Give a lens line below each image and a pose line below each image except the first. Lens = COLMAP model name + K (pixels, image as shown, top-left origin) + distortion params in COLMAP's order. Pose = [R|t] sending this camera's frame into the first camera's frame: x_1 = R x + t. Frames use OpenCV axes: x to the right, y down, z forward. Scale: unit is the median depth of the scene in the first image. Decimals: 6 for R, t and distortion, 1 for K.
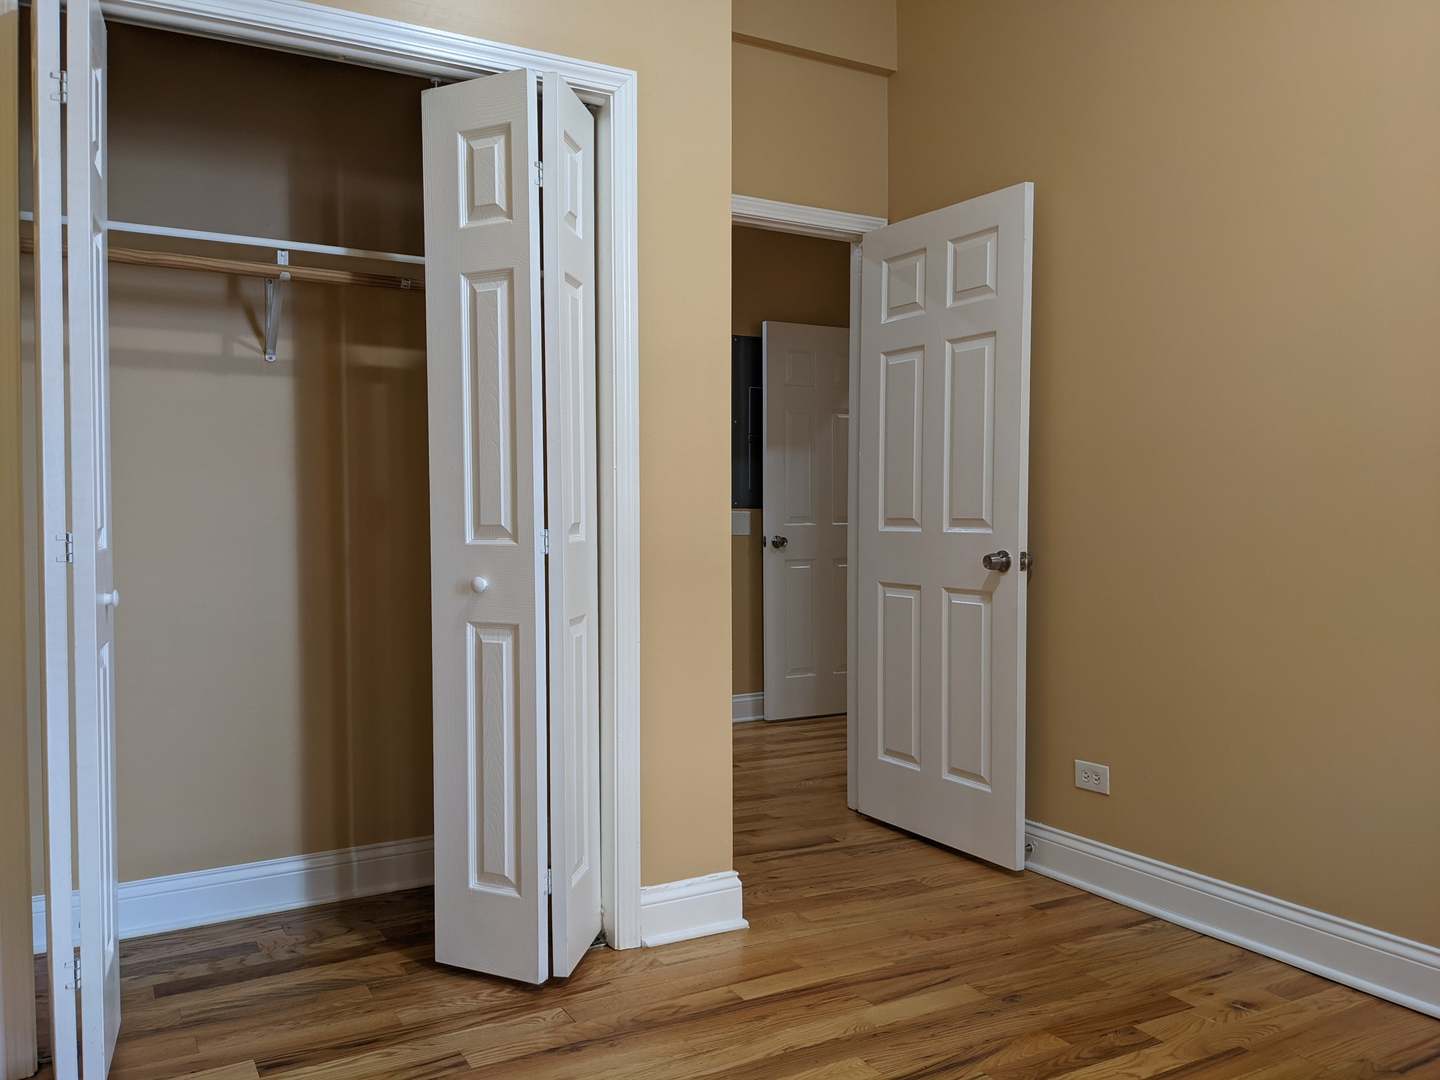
lens RADIAL K [[1133.2, 0, 711.9], [0, 1133.2, 536.7], [0, 0, 1]] dist [0.068560, -0.097801]
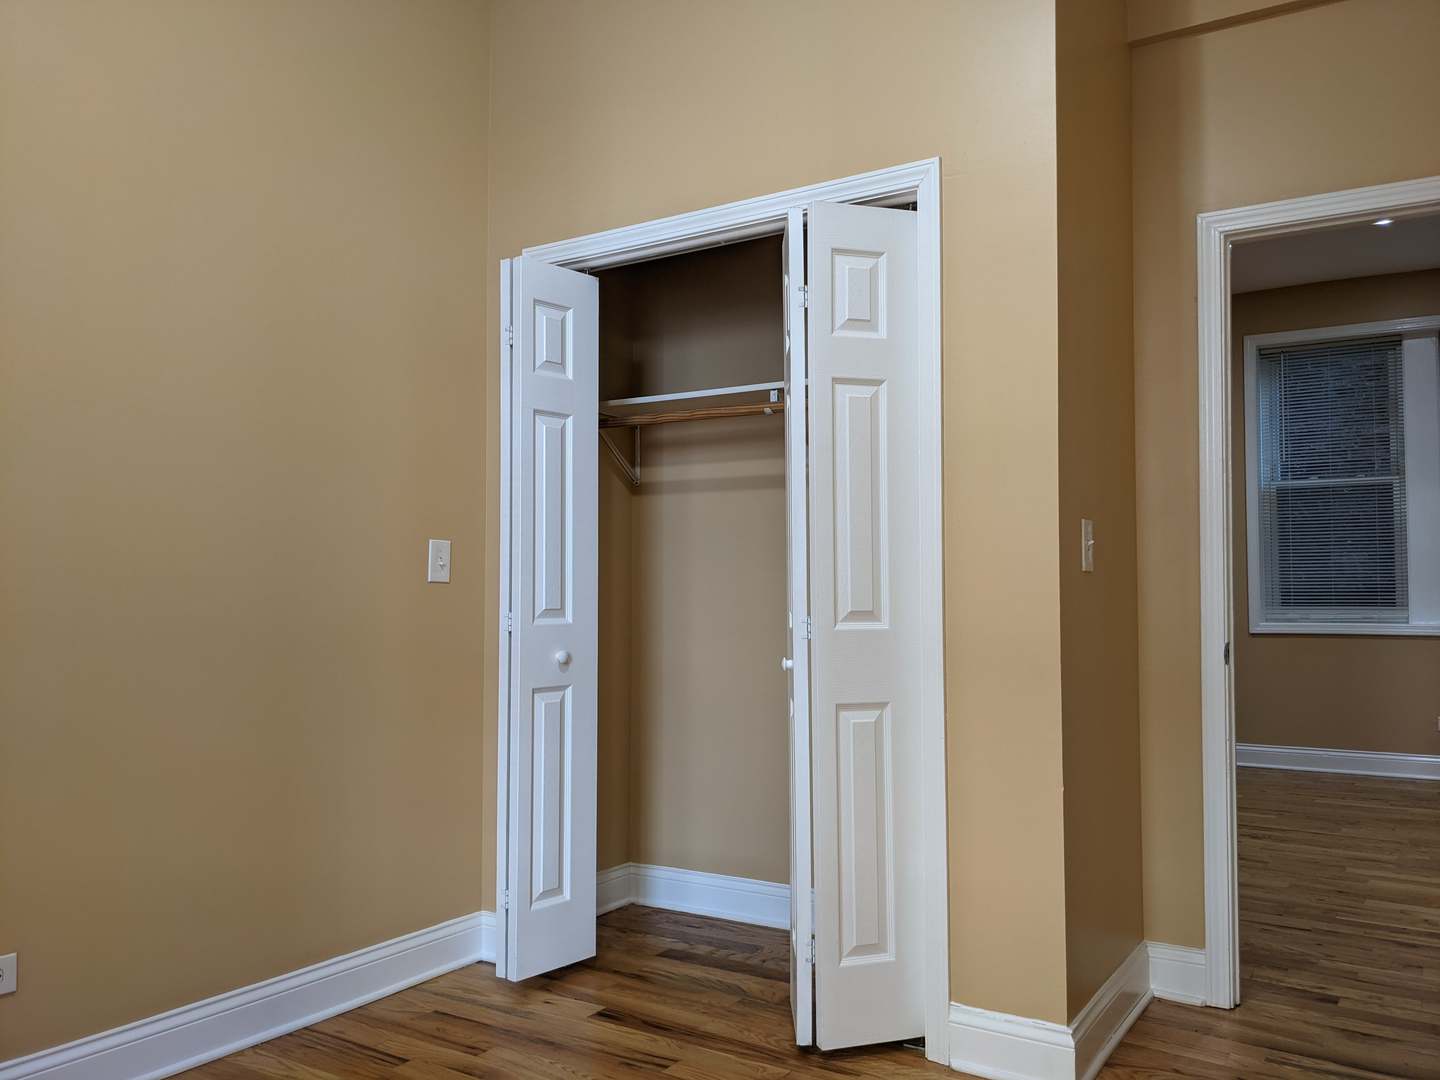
lens RADIAL K [[1122.7, 0, 739.2], [0, 1122.7, 535.6], [0, 0, 1]] dist [-0.001391, -0.011519]
pose [[0.464186, -0.045336, -0.884577, 0.733723], [-0.020294, 0.997883, -0.061792, -0.014730], [0.885505, 0.046635, 0.462283, 0.429312]]
